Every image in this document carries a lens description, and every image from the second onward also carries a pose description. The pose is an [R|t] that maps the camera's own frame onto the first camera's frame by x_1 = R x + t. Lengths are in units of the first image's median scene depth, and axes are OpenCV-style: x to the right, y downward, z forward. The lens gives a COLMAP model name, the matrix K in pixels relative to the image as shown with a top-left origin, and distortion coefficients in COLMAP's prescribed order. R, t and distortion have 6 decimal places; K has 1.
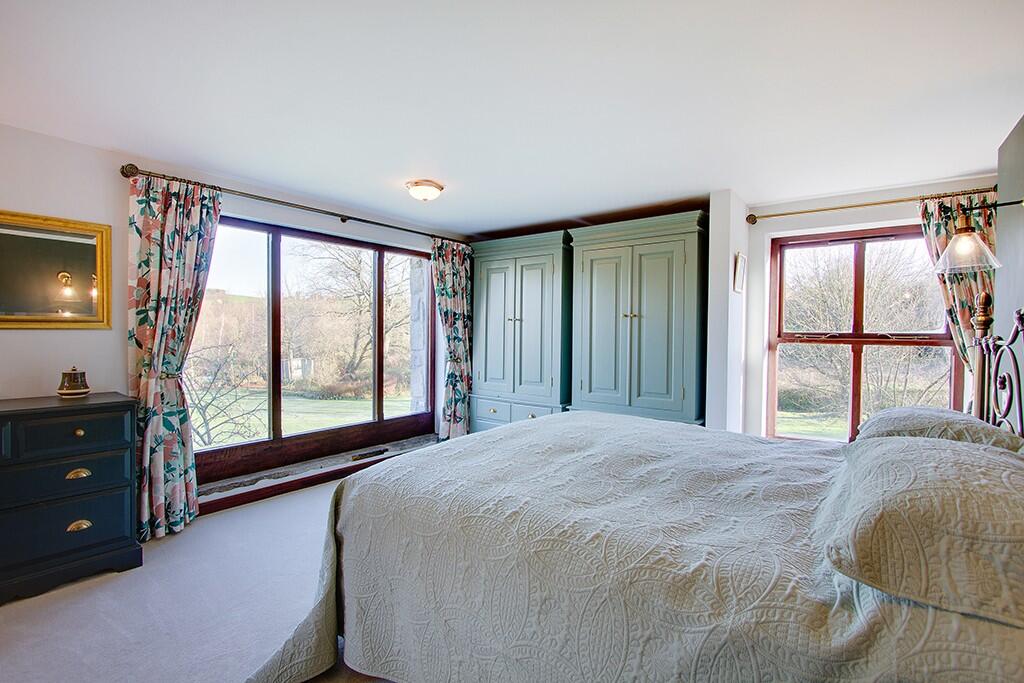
lens RADIAL K [[478.1, 0, 511.8], [0, 478.1, 337.0], [0, 0, 1]] dist [-0.002506, -0.000005]
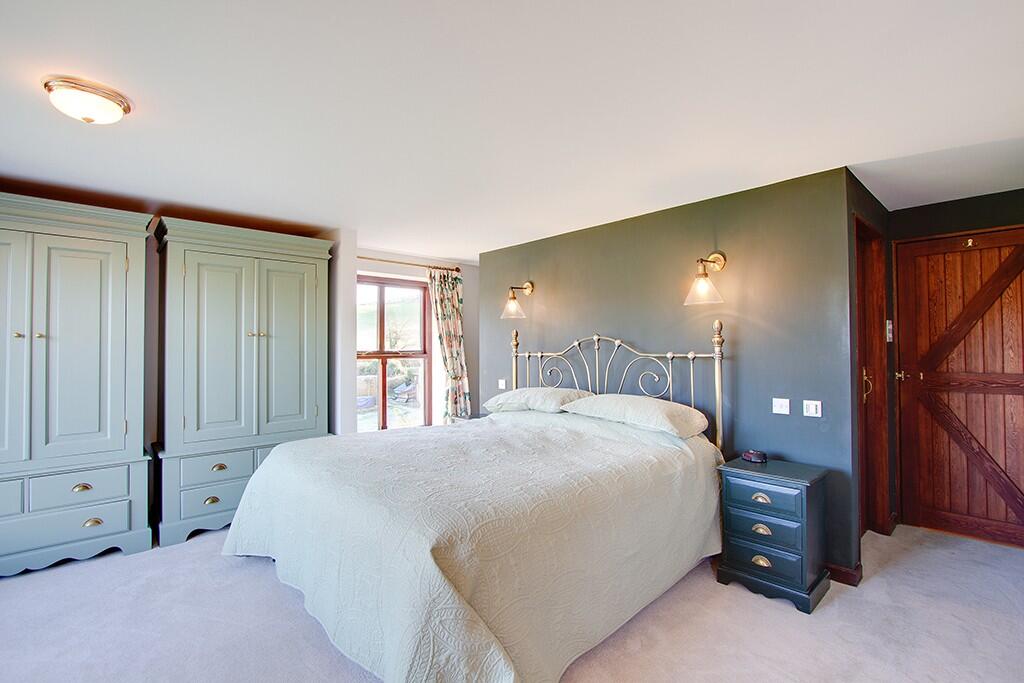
lens RADIAL K [[478.1, 0, 512.7], [0, 478.1, 342.4], [0, 0, 1]] dist [-0.002506, -0.000005]
pose [[0.159823, 0.005239, 0.987132, -0.602364], [0.023877, 0.999673, -0.009172, -0.011102], [-0.986857, 0.025036, 0.159645, 0.398236]]
